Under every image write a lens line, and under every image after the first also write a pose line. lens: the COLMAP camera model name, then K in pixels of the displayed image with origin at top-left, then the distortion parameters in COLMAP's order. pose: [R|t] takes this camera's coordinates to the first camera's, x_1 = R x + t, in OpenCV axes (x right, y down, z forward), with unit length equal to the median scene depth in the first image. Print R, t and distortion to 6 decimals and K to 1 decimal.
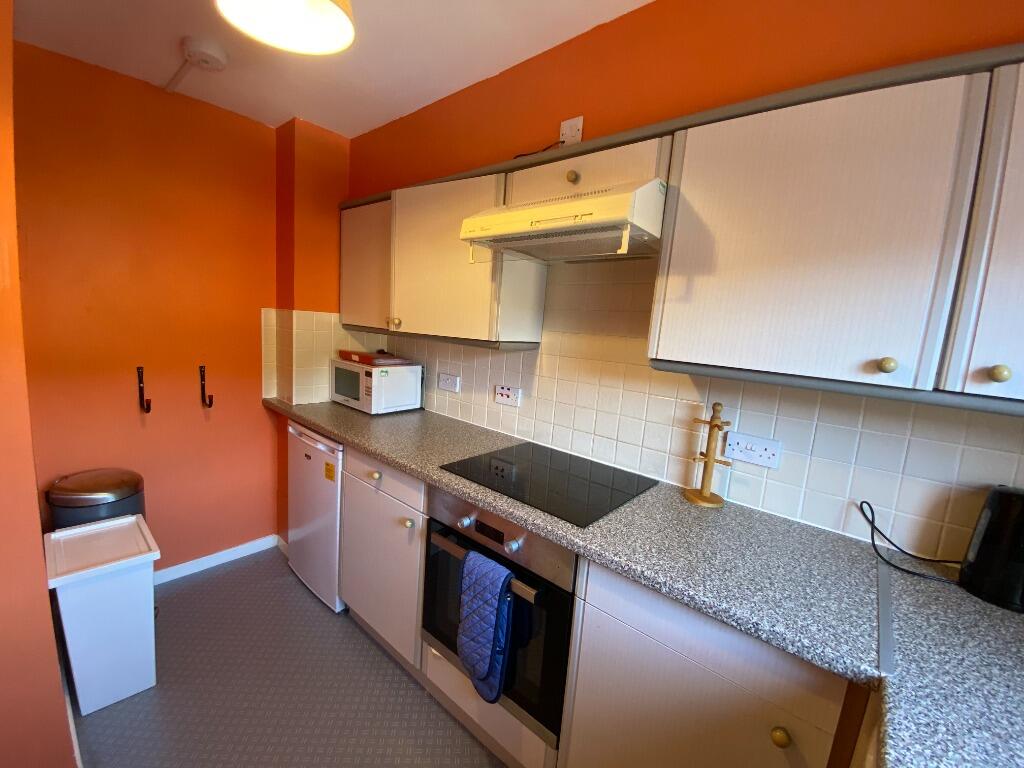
lens RADIAL K [[418.6, 0, 512.0], [0, 418.6, 384.0], [0, 0, 1]] dist [0.001053, -0.014677]
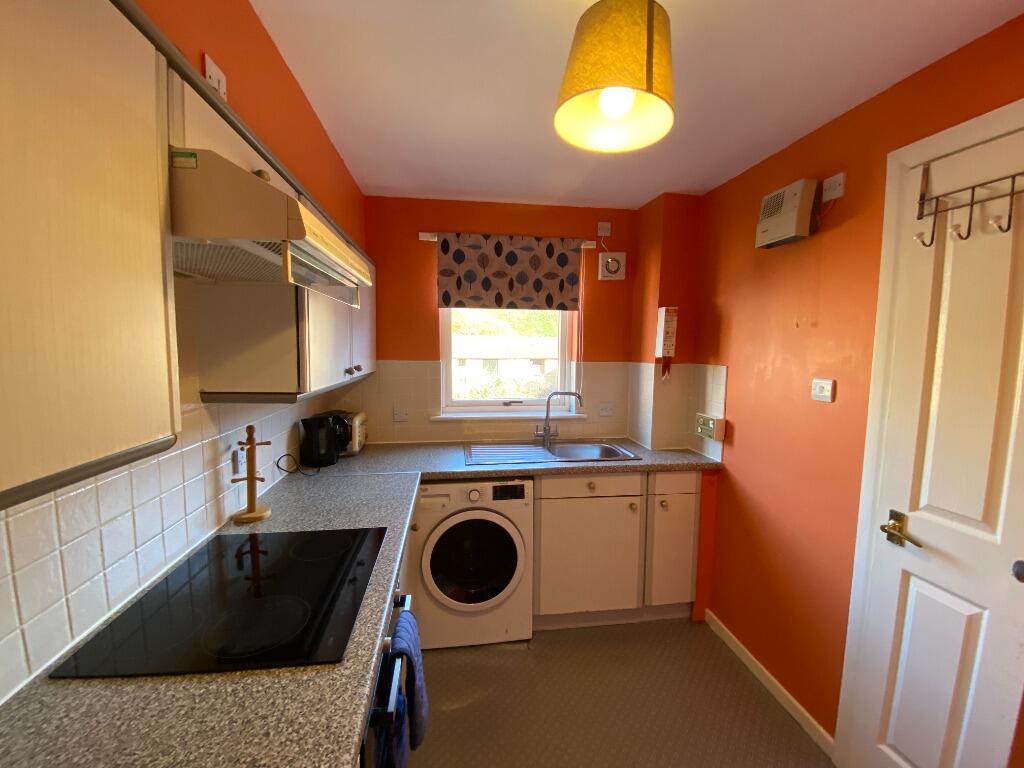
lens RADIAL K [[403.3, 0, 512.0], [0, 403.3, 384.0], [0, 0, 1]] dist [0.034984, -0.012534]
pose [[-0.756370, -0.140698, 0.638834, -0.701537], [0.017863, 0.971788, 0.235177, -0.302305], [-0.653900, 0.189293, -0.732518, 1.317053]]
